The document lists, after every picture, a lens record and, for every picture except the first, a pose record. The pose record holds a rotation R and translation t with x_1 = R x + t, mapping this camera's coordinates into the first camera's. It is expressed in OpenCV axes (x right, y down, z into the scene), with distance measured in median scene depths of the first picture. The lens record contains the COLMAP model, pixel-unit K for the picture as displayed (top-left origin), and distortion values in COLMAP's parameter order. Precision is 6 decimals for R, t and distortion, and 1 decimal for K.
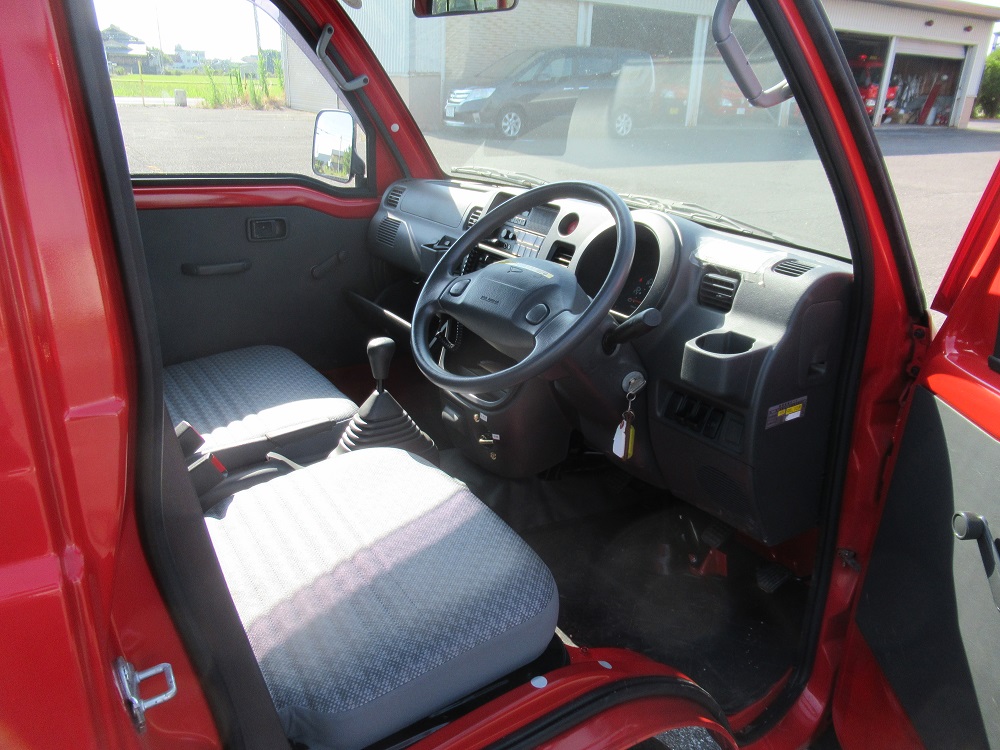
lens RADIAL K [[736.9, 0, 502.3], [0, 736.9, 373.5], [0, 0, 1]] dist [-0.004443, -0.002869]
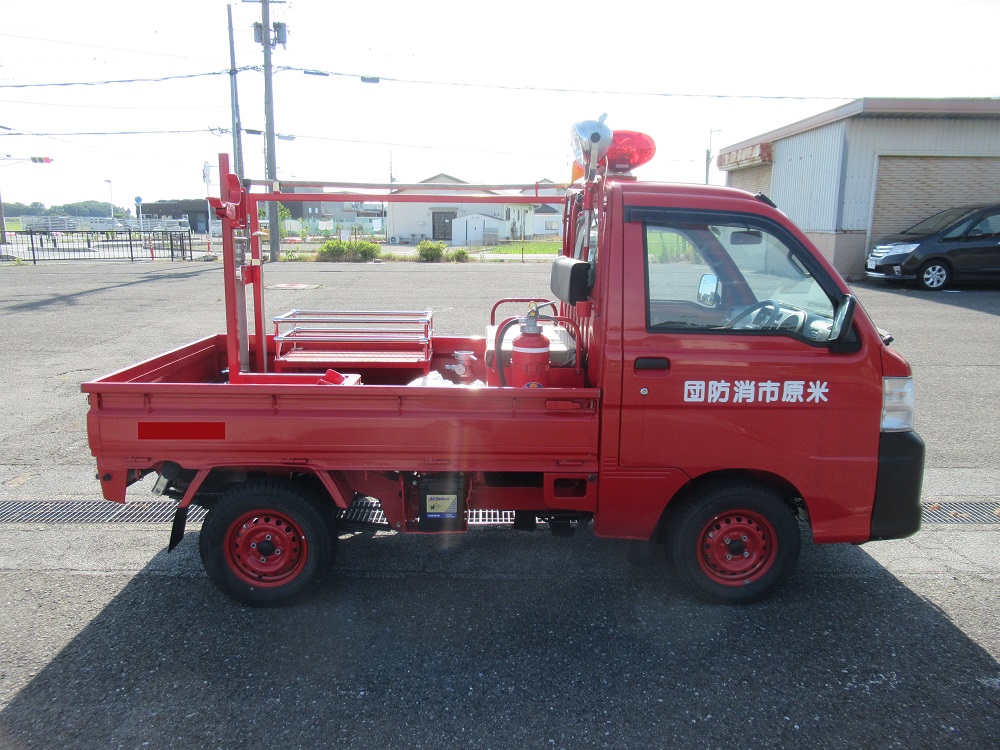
lens RADIAL K [[736.9, 0, 502.3], [0, 736.9, 373.5], [0, 0, 1]] dist [-0.004443, -0.002869]
pose [[0.843625, 0.082273, -0.530591, 0.059422], [-0.180606, 0.974091, -0.136117, 0.046435], [0.505646, 0.210660, 0.836627, -0.147486]]
